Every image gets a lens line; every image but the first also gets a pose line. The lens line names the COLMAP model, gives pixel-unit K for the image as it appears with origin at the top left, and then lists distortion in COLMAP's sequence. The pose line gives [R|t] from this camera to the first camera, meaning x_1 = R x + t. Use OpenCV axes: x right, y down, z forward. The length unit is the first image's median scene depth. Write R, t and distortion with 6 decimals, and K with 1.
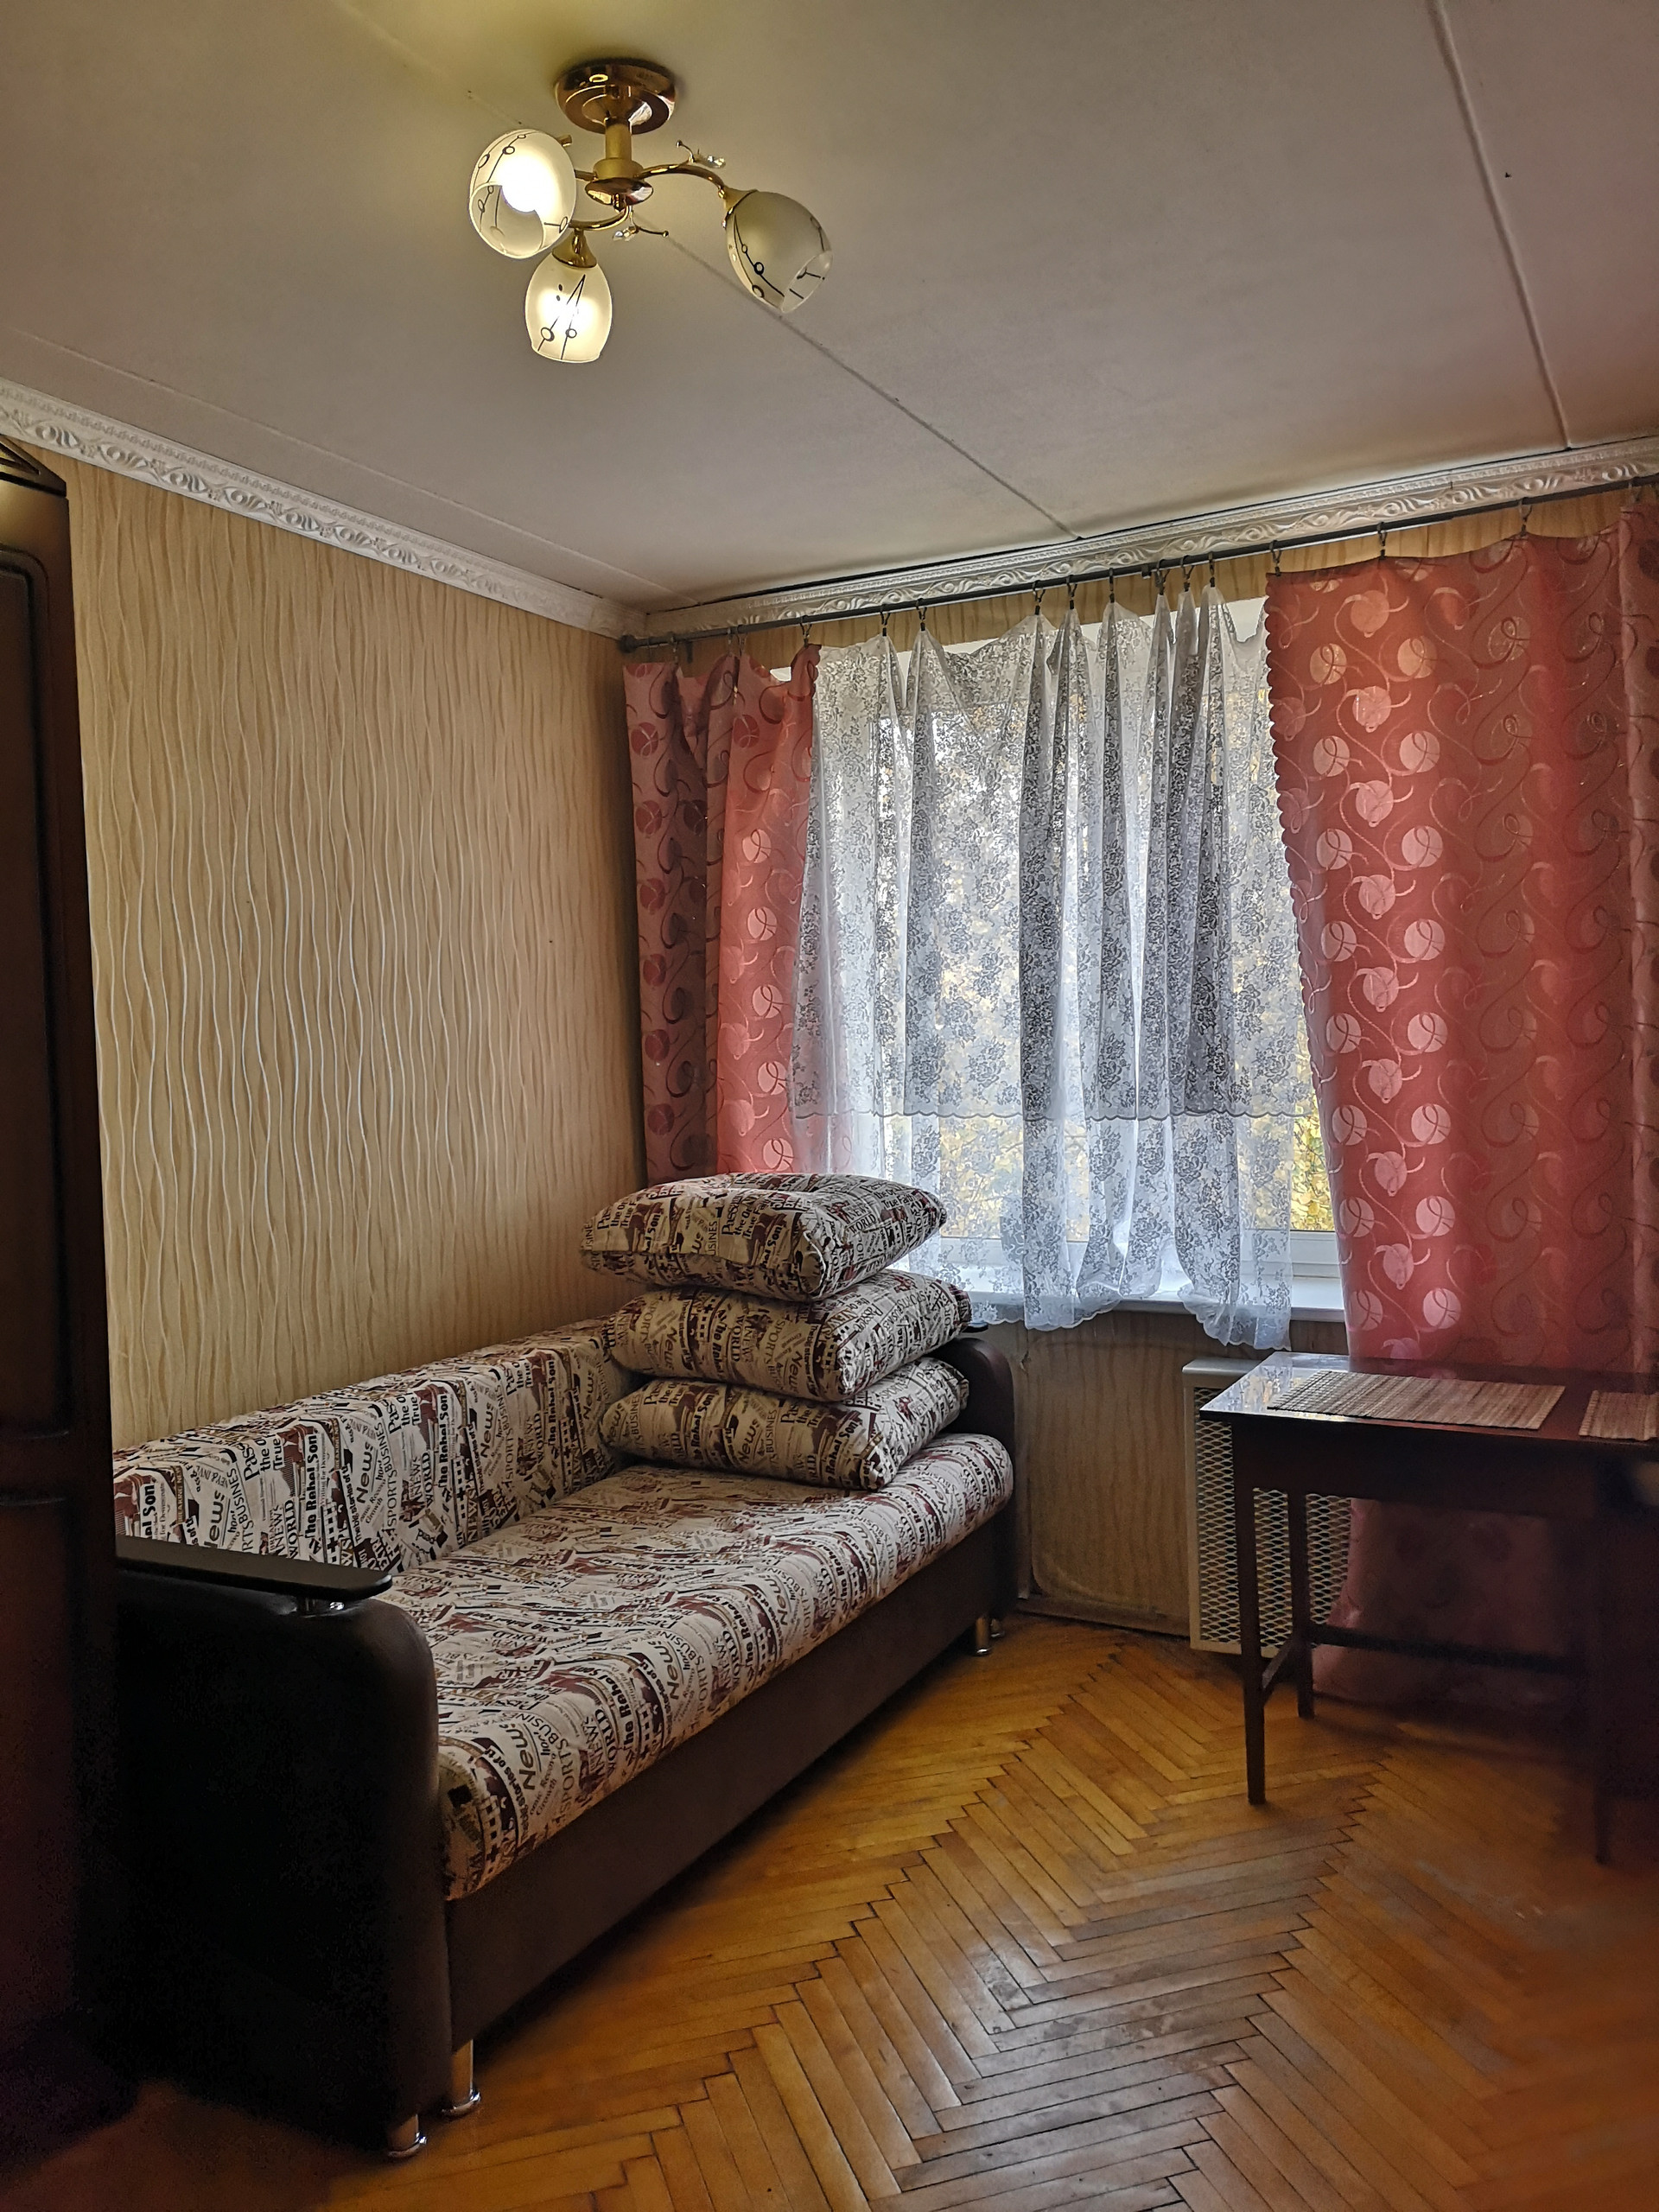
lens RADIAL K [[1721.7, 0, 829.5], [0, 1721.7, 1106.0], [0, 0, 1]] dist [0.121987, -0.146723]
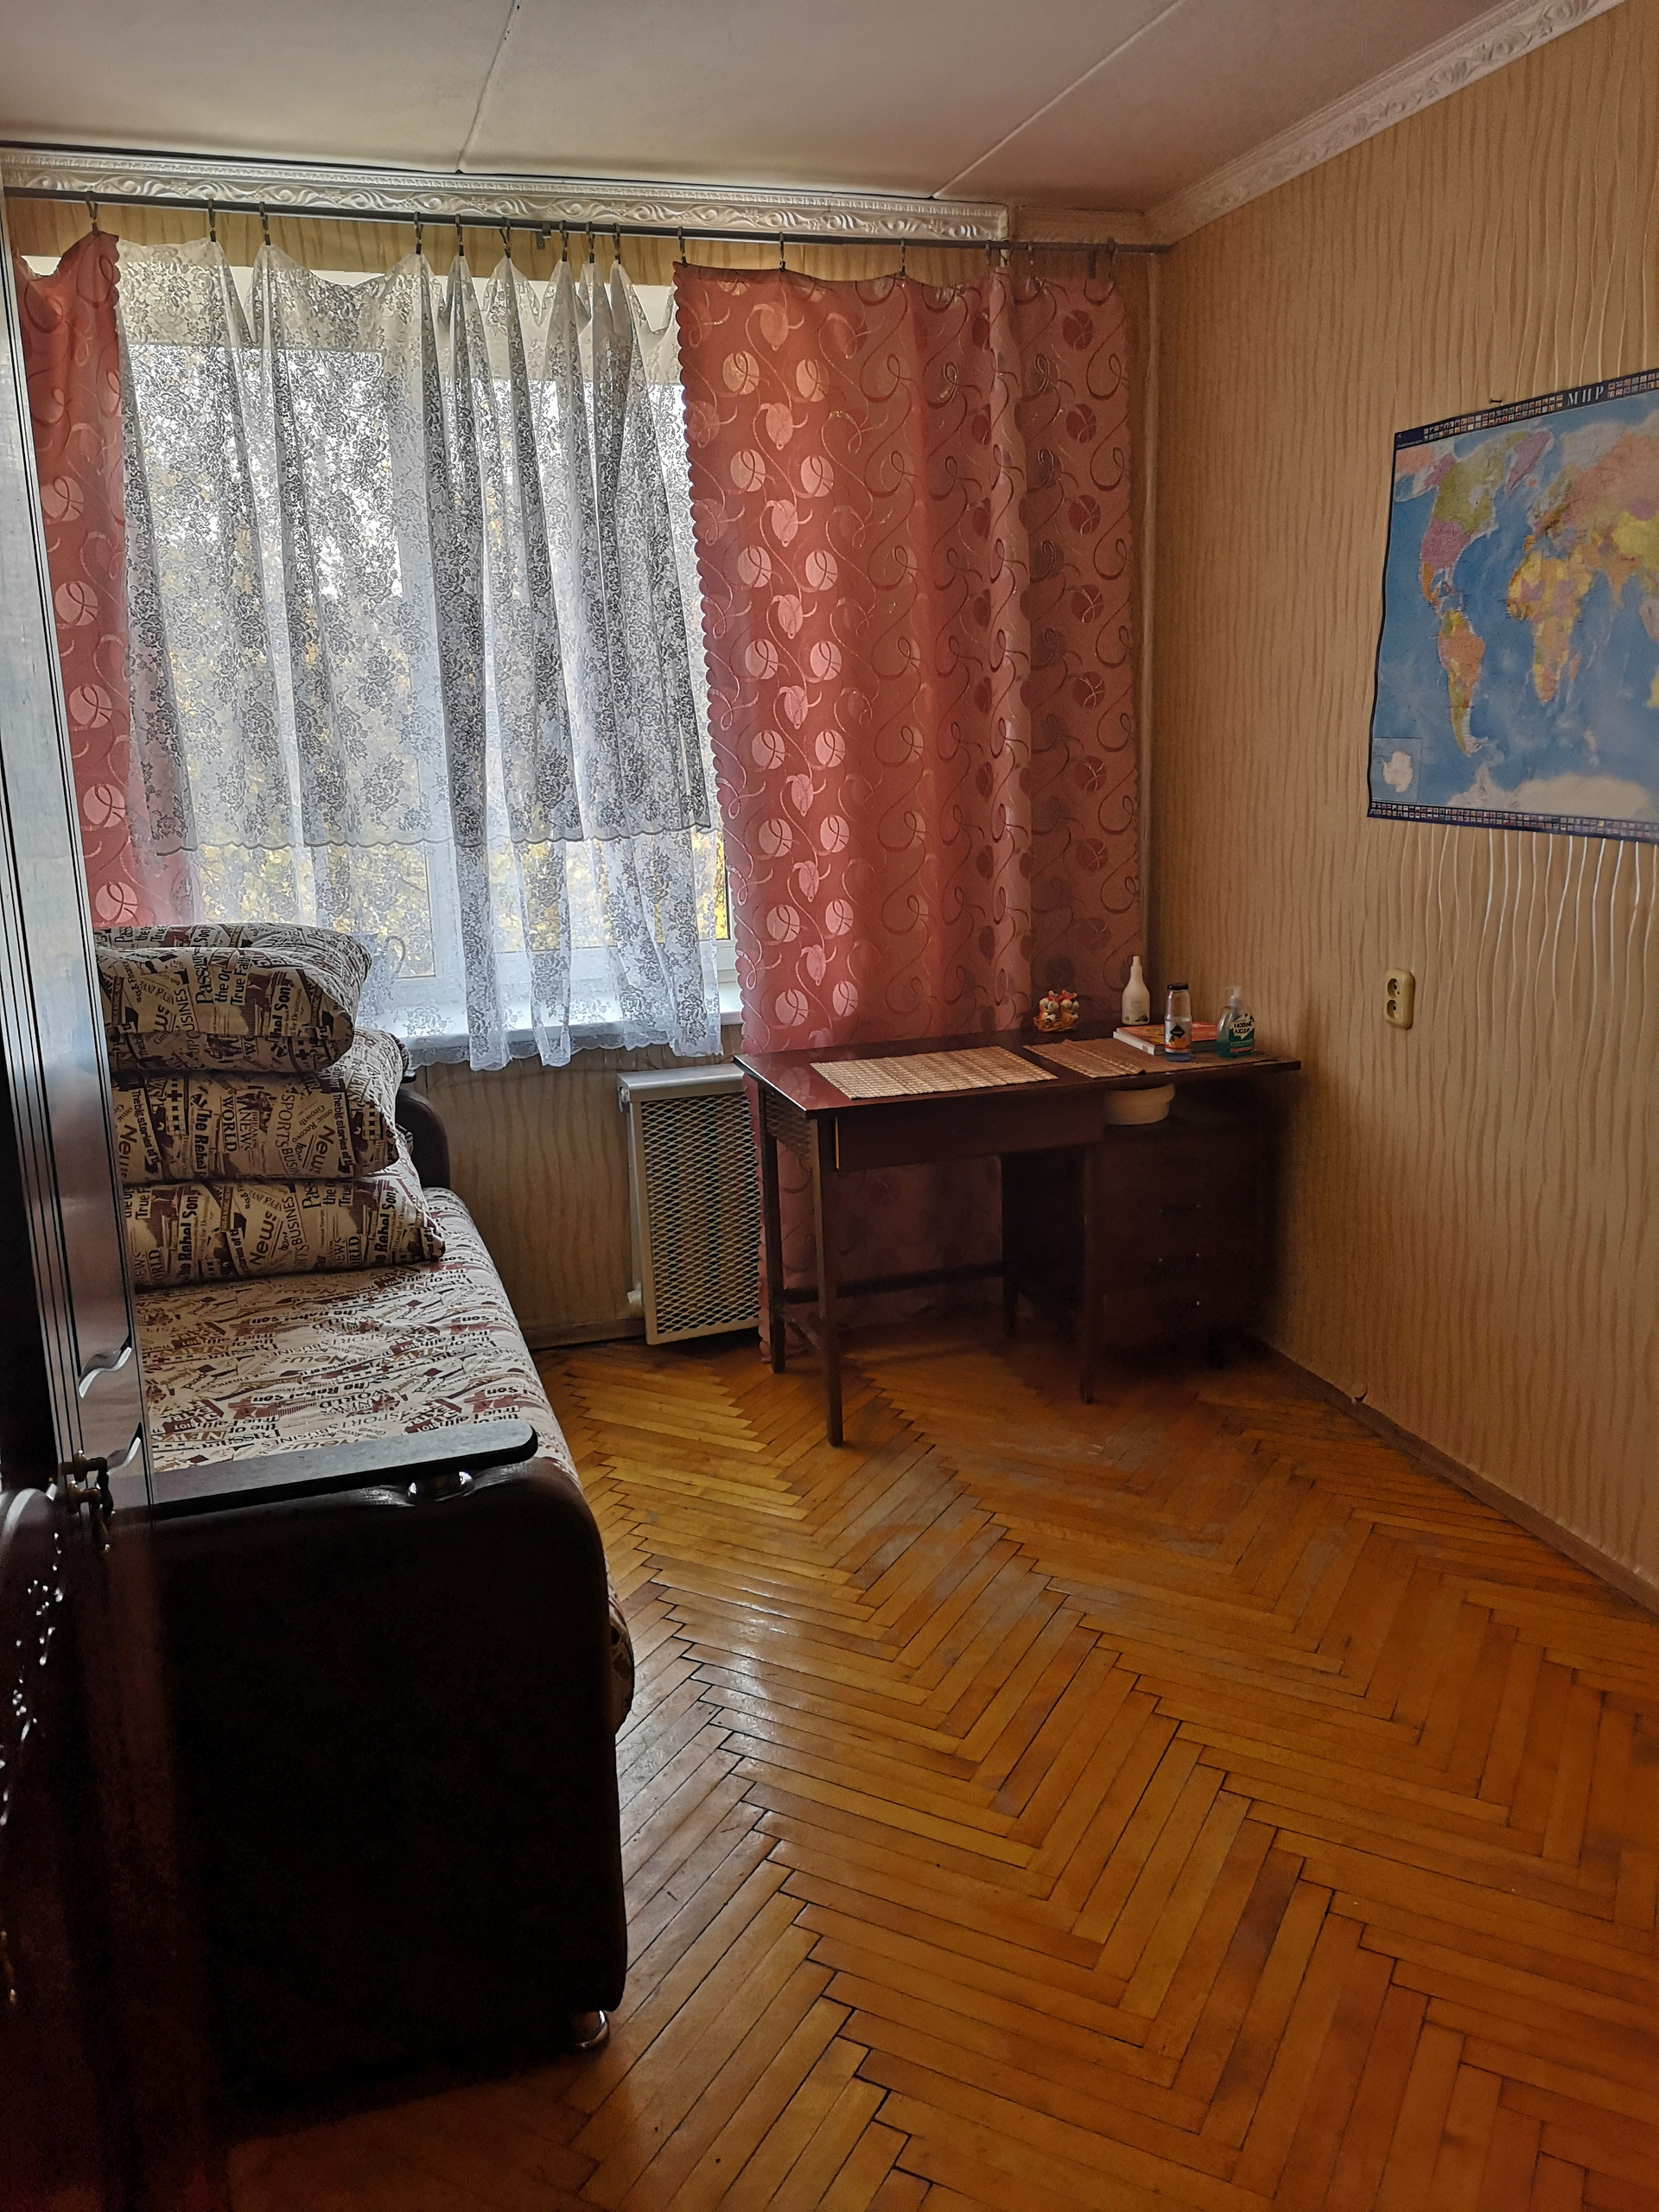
lens RADIAL K [[1721.7, 0, 829.5], [0, 1721.7, 1106.0], [0, 0, 1]] dist [0.121987, -0.146723]
pose [[0.709667, -0.146980, 0.689035, -0.436149], [0.036132, 0.984303, 0.172750, -0.008969], [-0.703610, -0.097698, 0.703838, 0.210080]]
